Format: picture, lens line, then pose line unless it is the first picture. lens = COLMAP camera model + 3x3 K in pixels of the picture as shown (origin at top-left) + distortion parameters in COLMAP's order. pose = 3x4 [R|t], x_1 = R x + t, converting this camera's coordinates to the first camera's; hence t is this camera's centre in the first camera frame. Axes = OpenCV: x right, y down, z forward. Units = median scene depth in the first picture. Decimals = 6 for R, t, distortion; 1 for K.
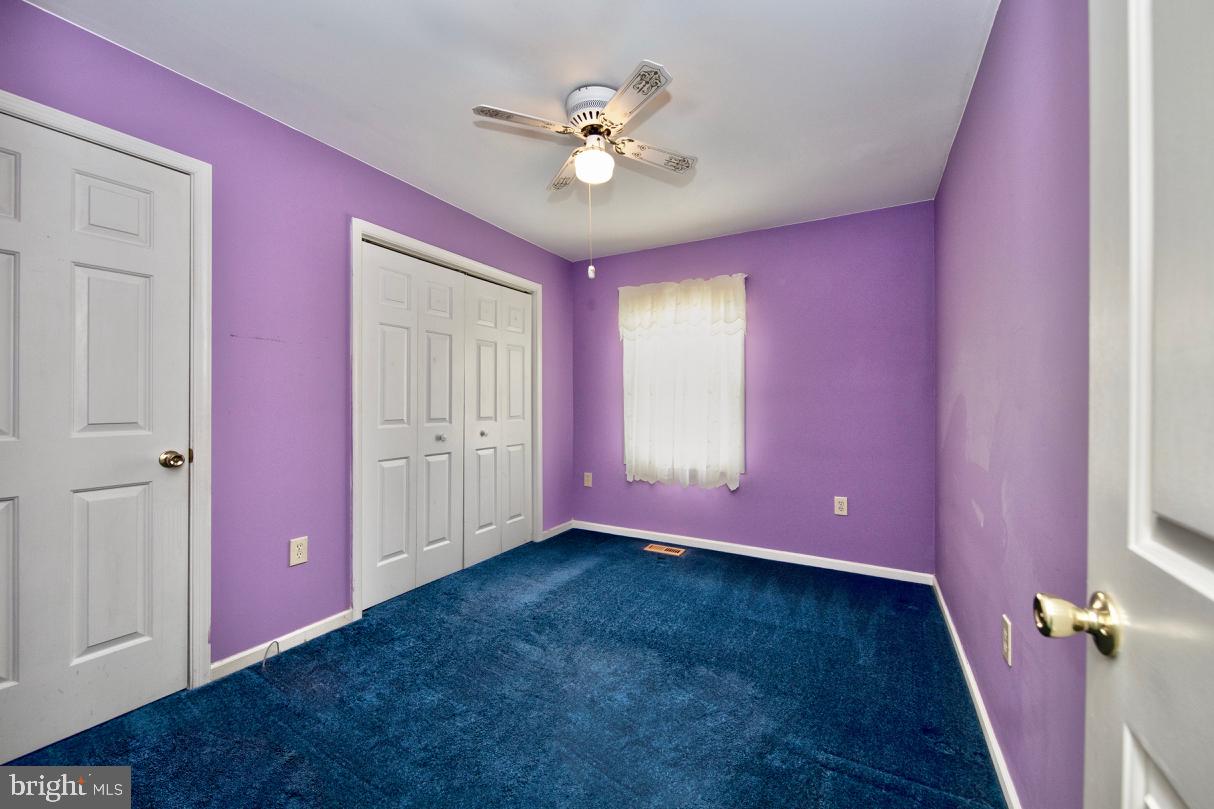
lens RADIAL K [[456.4, 0, 603.0], [0, 456.4, 400.2], [0, 0, 1]] dist [0.001295, -0.008633]
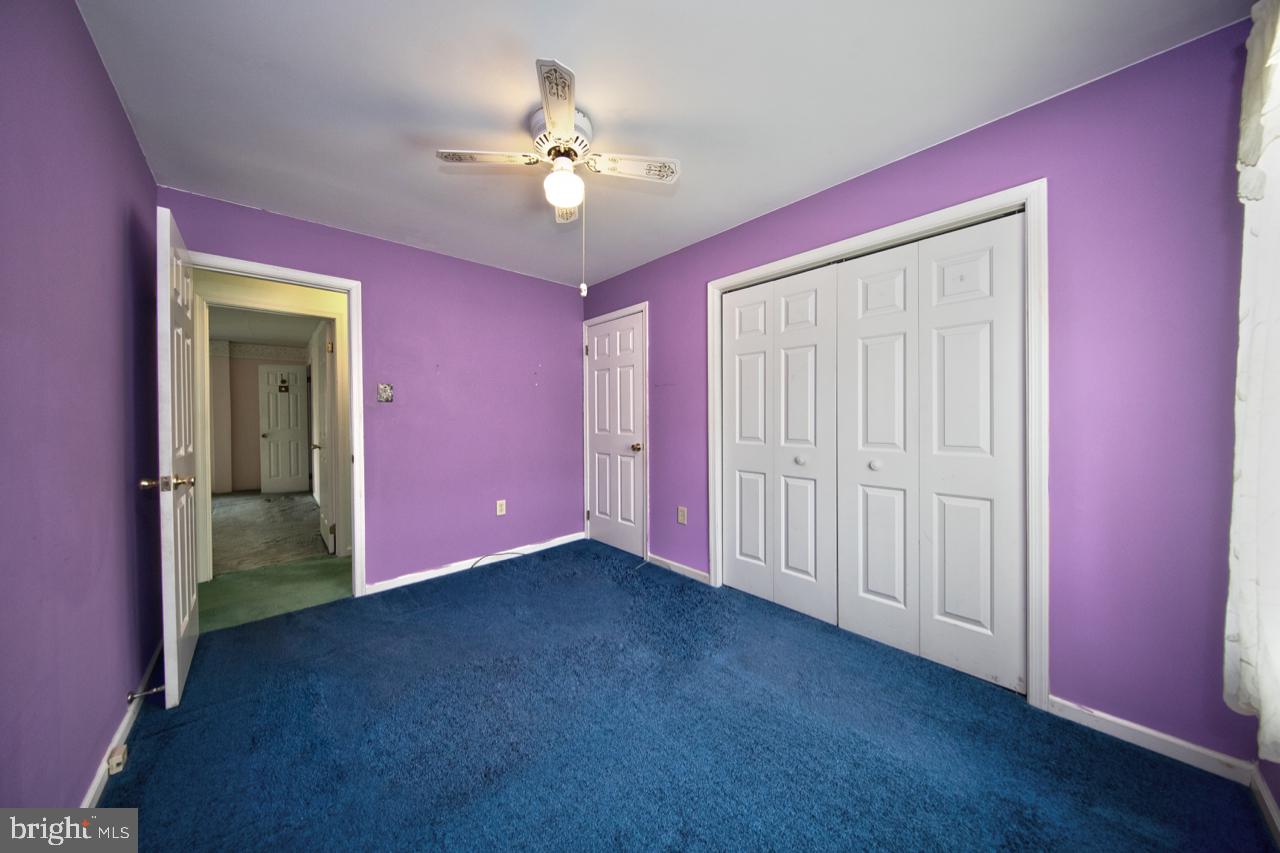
lens RADIAL K [[410.4, 0, 640.0], [0, 410.4, 426.5], [0, 0, 1]] dist [0.000239, -0.000022]
pose [[-0.311966, 0.008582, -0.950055, 0.539403], [-0.004540, 0.999934, 0.010524, 0.006444], [0.950083, 0.007596, -0.311906, 0.966373]]
